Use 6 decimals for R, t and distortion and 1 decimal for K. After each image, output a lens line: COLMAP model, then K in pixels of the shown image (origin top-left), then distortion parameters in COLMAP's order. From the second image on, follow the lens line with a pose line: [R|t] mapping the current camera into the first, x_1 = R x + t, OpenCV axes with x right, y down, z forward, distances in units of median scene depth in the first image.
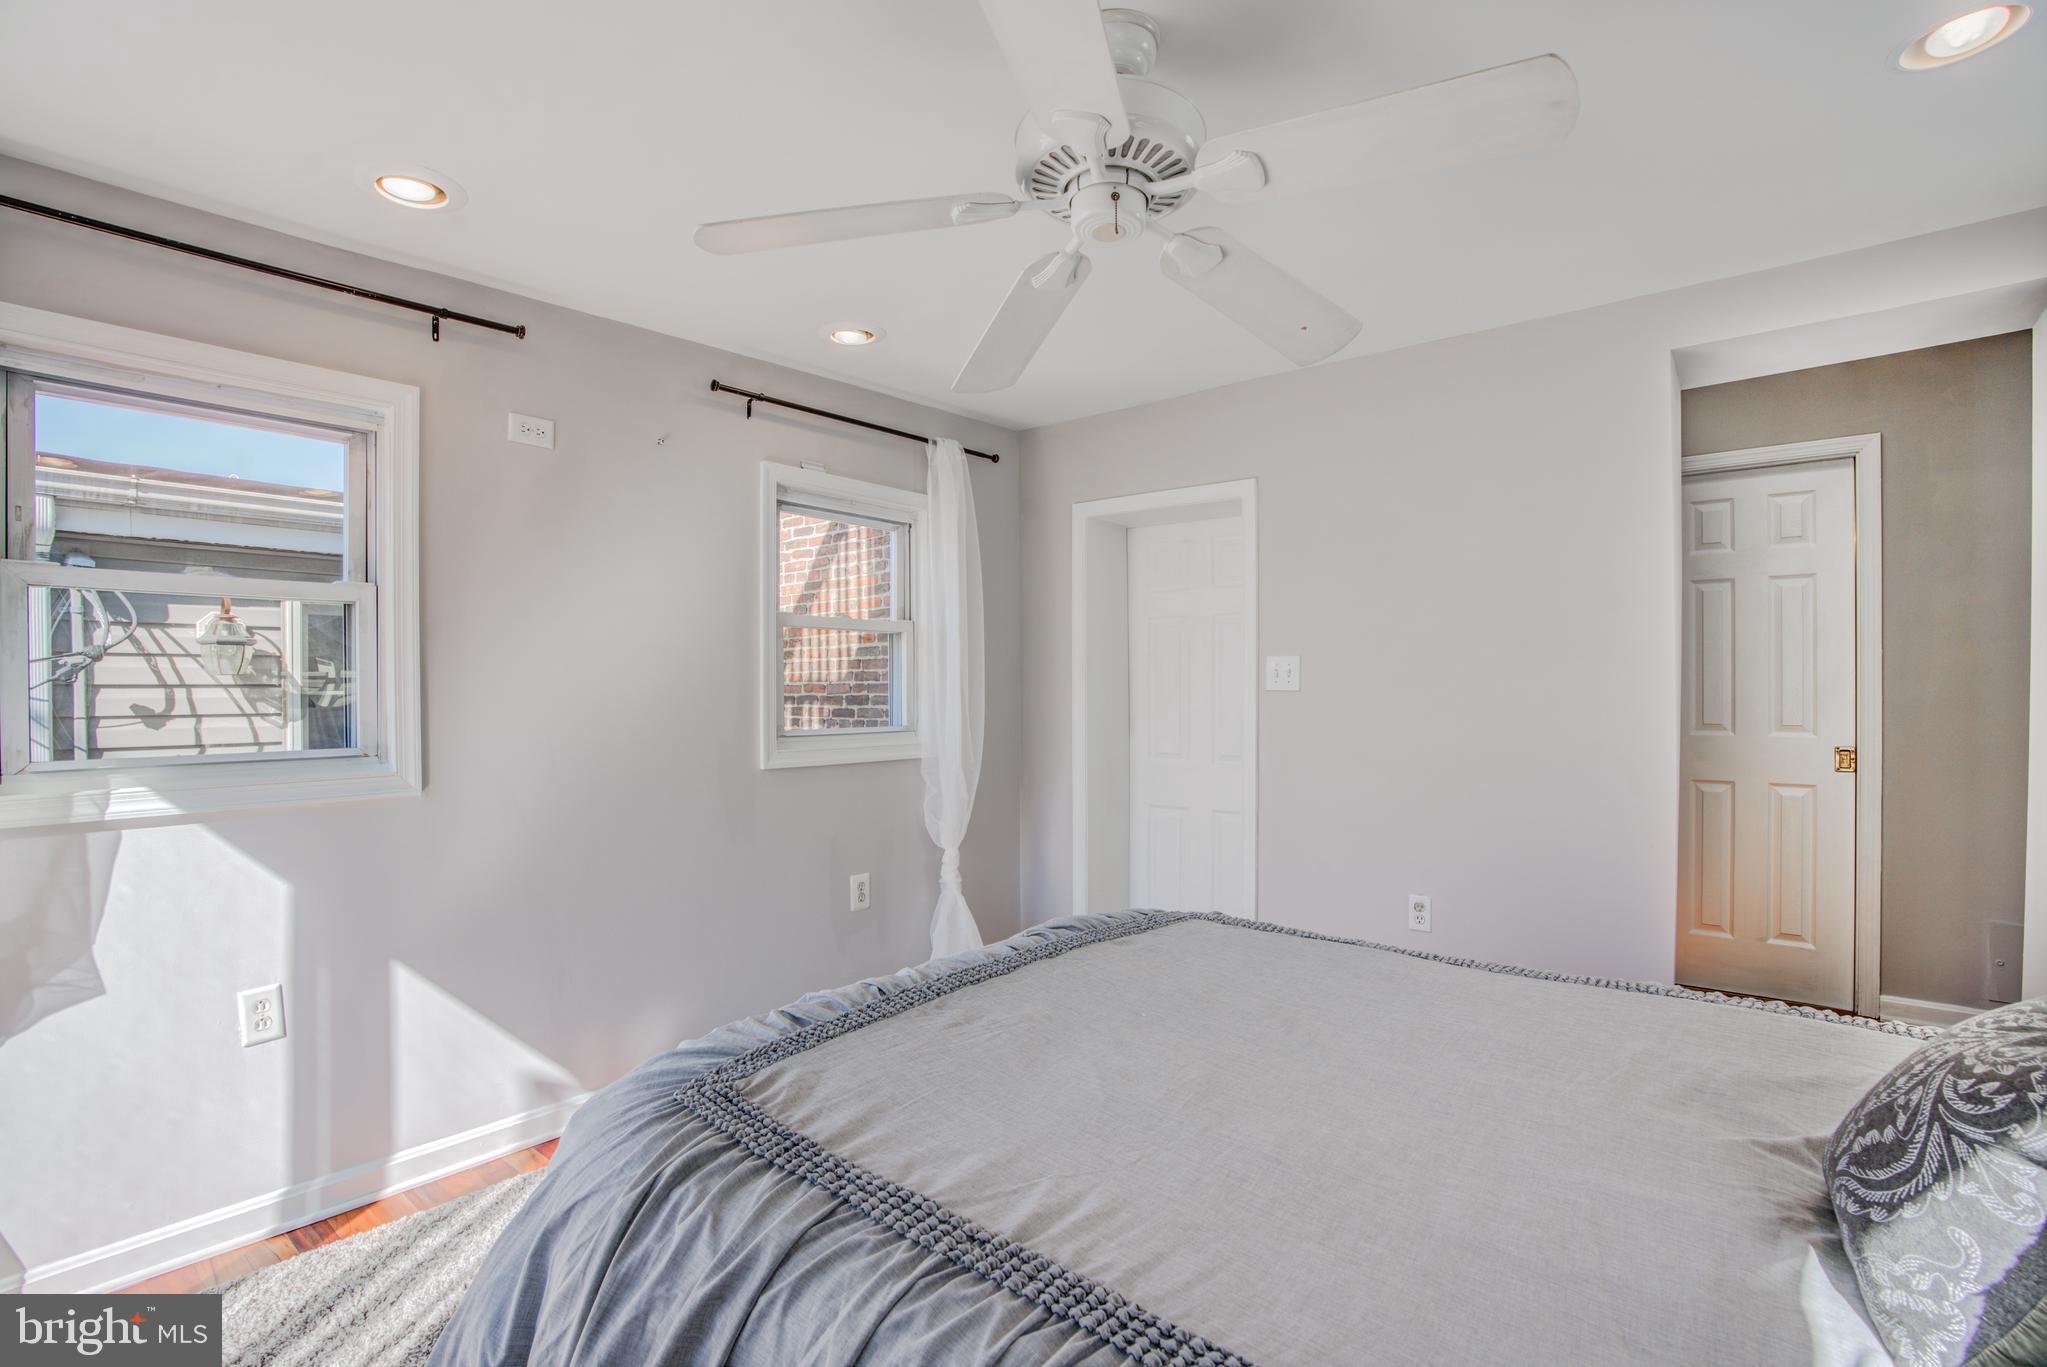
lens RADIAL K [[943.1, 0, 1020.8], [0, 943.1, 692.8], [0, 0, 1]] dist [-0.070531, 0.025701]
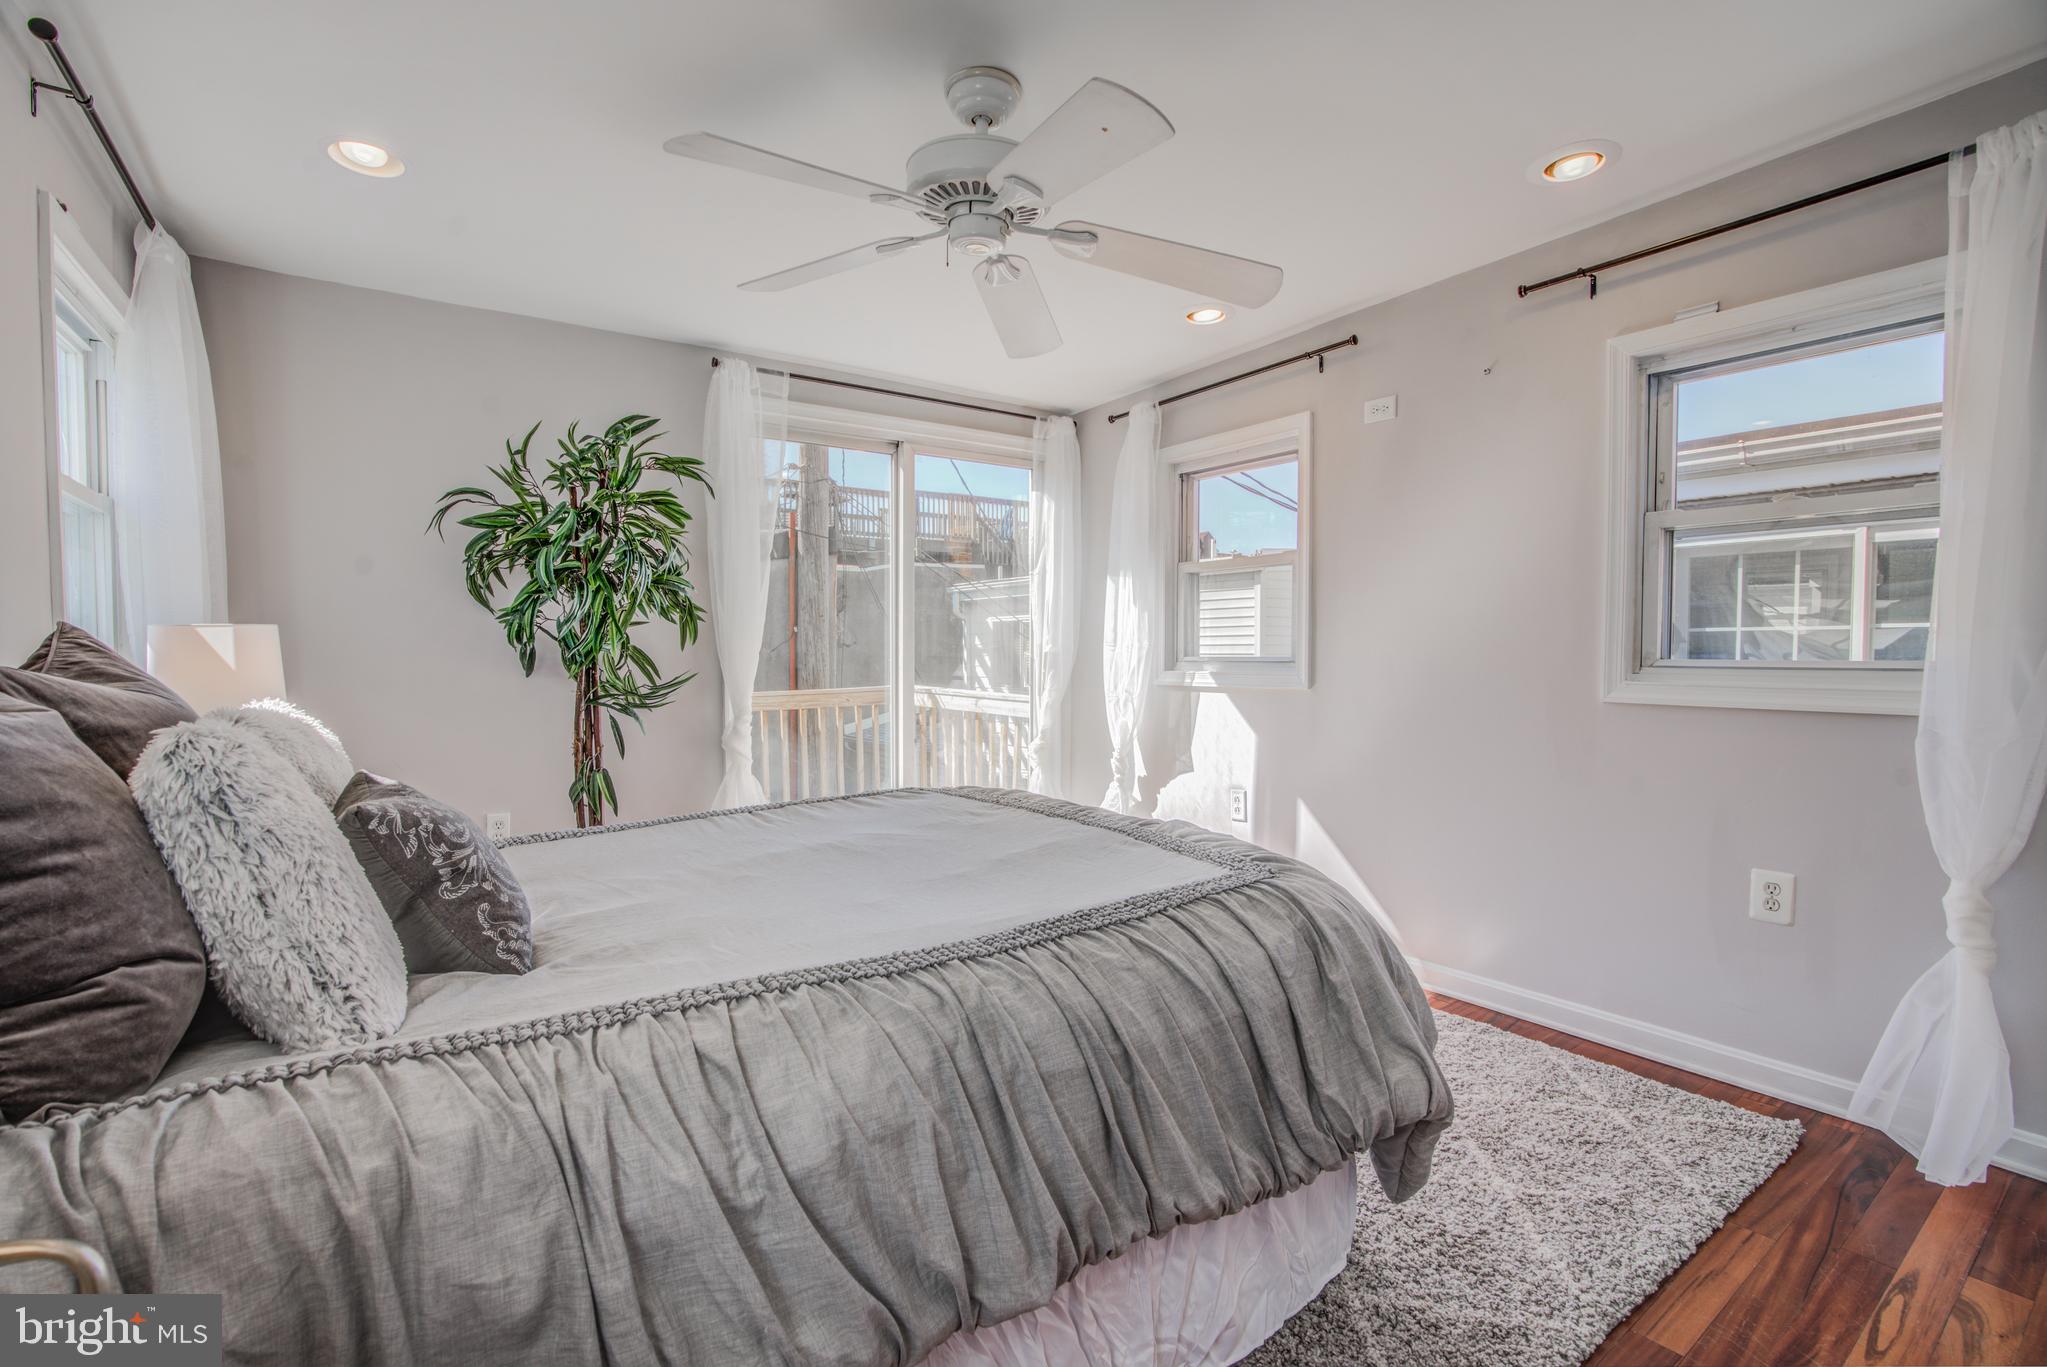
lens RADIAL K [[943.1, 0, 1025.3], [0, 943.1, 687.8], [0, 0, 1]] dist [-0.070531, 0.025701]
pose [[-0.253340, 0.048834, -0.966144, 0.667072], [0.006386, 0.998788, 0.048810, 0.023119], [0.967356, 0.006195, -0.253345, 0.689858]]
